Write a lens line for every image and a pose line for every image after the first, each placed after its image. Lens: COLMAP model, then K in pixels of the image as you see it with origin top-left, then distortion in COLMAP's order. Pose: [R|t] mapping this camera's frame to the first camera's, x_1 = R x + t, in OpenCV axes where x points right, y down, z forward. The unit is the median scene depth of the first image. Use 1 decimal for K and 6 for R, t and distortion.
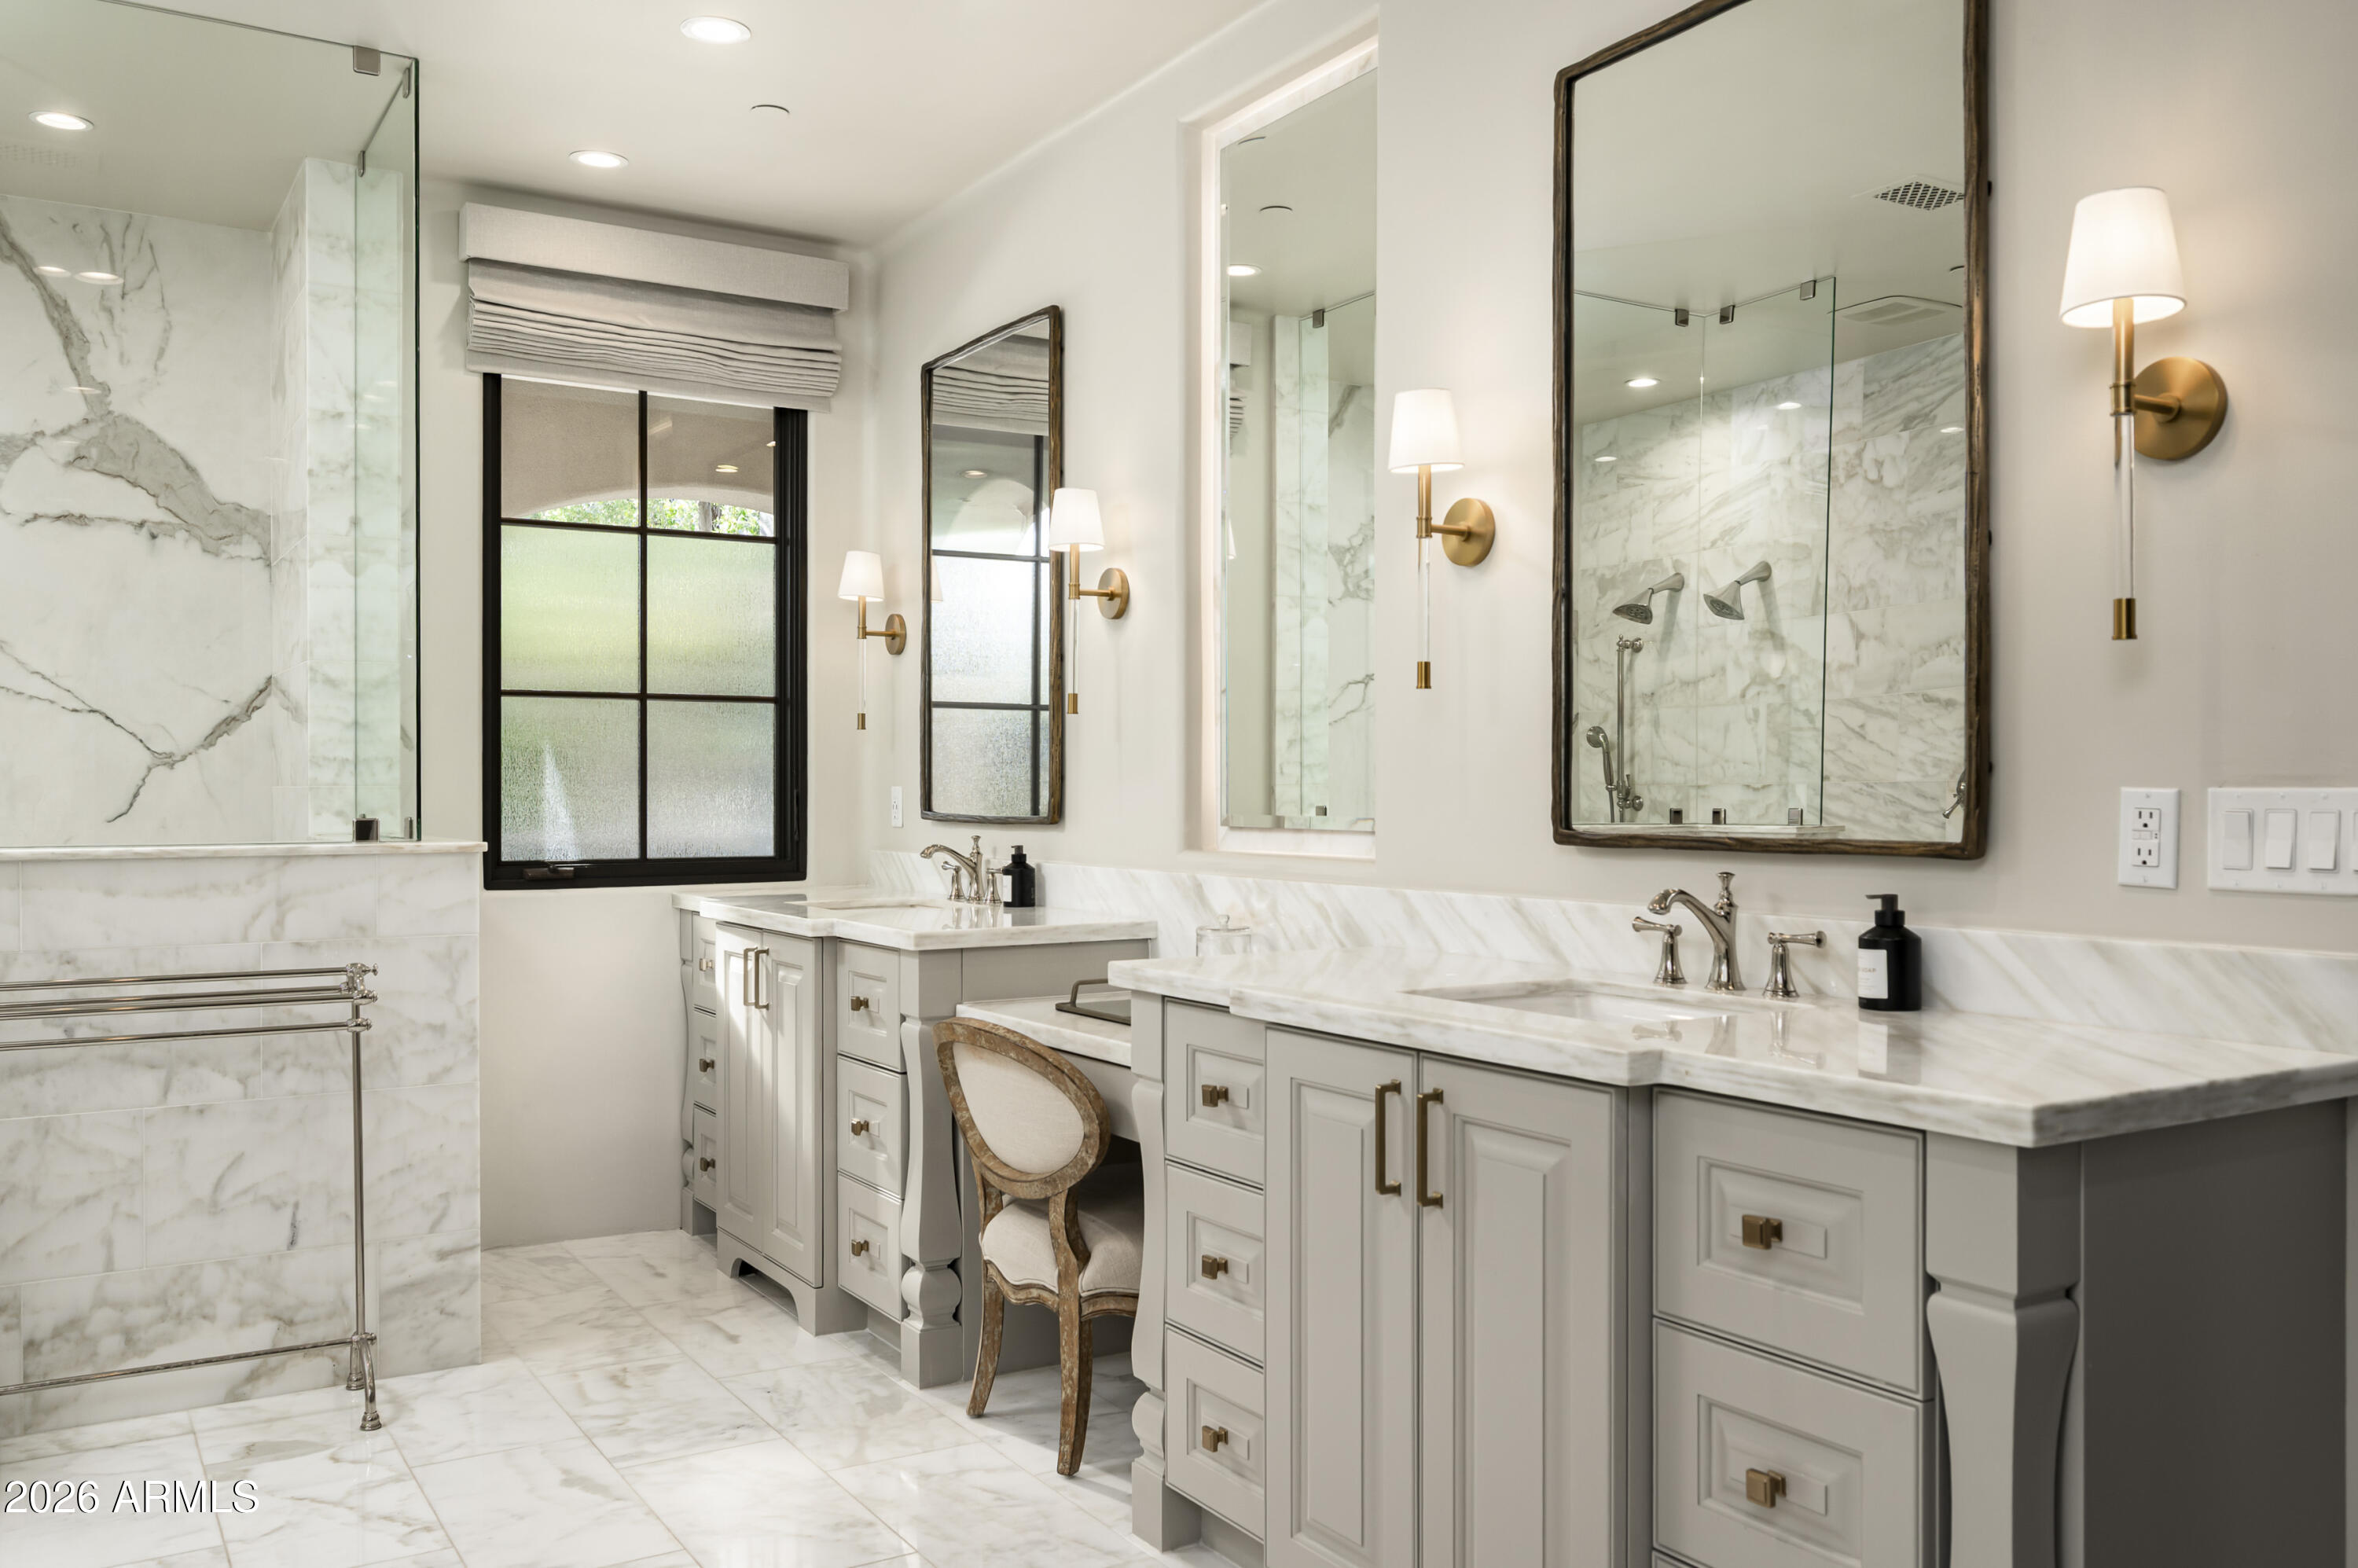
lens RADIAL K [[1878.0, 0, 1181.1], [0, 1878.0, 793.3], [0, 0, 1]] dist [-0.002889, -0.004804]
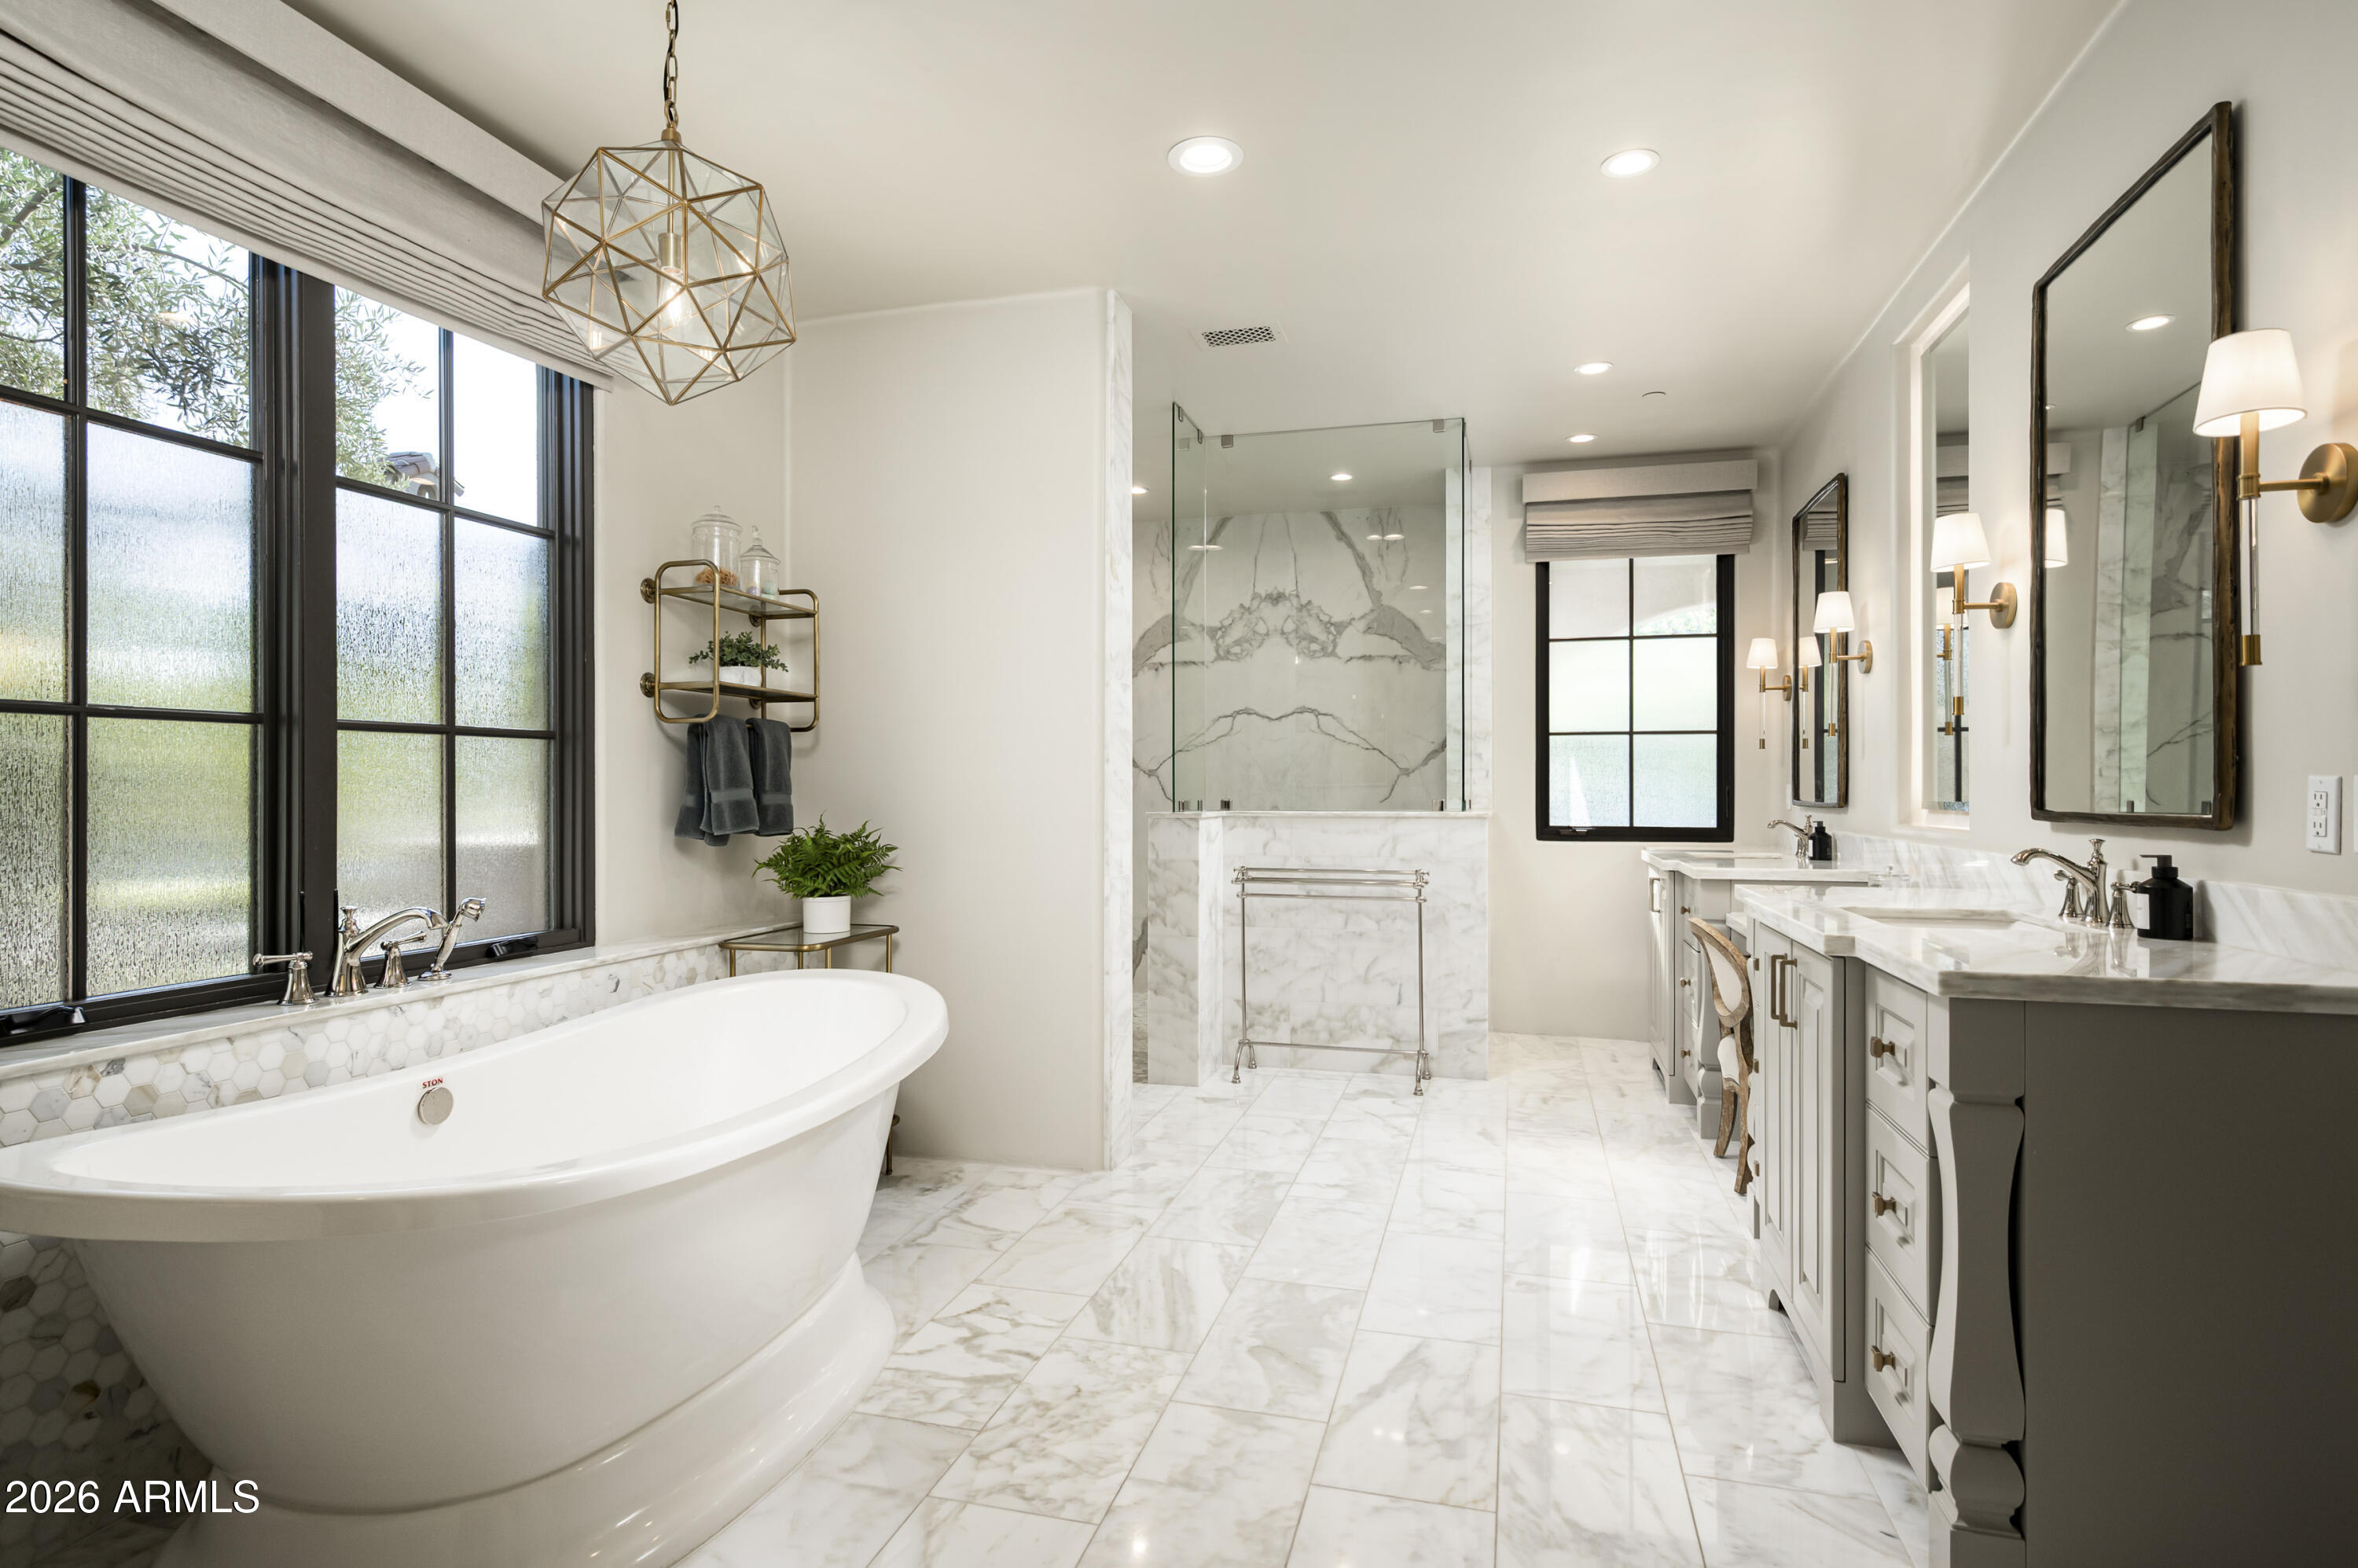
lens RADIAL K [[1239.5, 0, 1183.8], [0, 1239.5, 784.5], [0, 0, 1]] dist [-0.000121, -0.000221]
pose [[0.666201, -0.002350, -0.745769, 0.380498], [-0.004446, 0.999965, -0.007122, 0.007726], [0.745759, 0.008060, 0.666167, -0.094880]]
